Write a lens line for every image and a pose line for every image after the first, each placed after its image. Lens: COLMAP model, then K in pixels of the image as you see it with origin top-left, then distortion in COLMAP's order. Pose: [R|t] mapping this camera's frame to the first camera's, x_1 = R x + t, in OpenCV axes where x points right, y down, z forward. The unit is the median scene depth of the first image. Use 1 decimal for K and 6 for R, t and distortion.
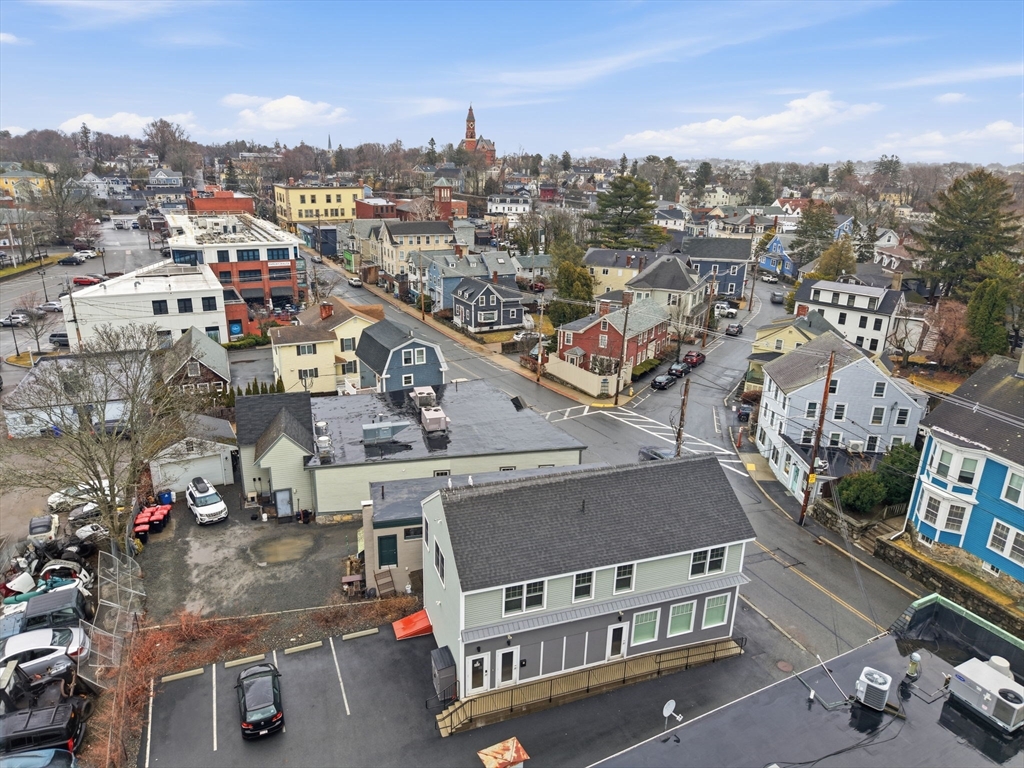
lens RADIAL K [[686.1, 0, 511.0], [0, 686.1, 390.5], [0, 0, 1]] dist [0.011666, -0.005751]
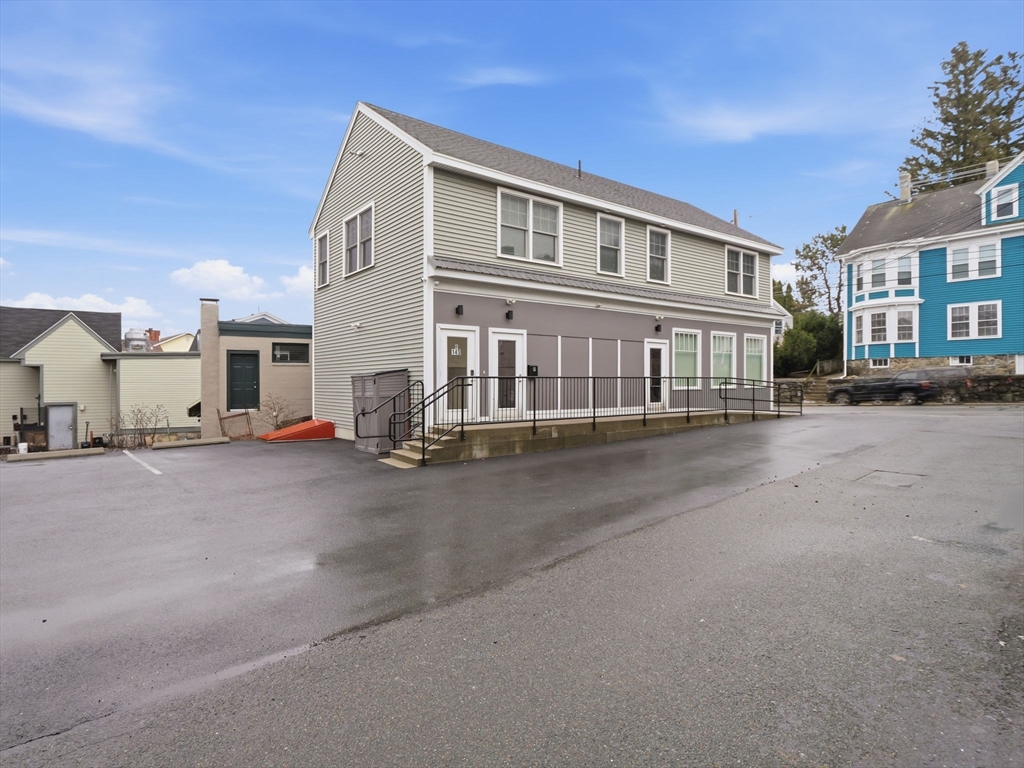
lens RADIAL K [[565.2, 0, 509.1], [0, 565.2, 383.4], [0, 0, 1]] dist [-0.011780, 0.005464]
pose [[0.952498, -0.029615, 0.303102, -0.058436], [0.125403, 0.945107, -0.301738, 0.232113], [-0.277528, 0.325415, 0.903927, 0.262401]]
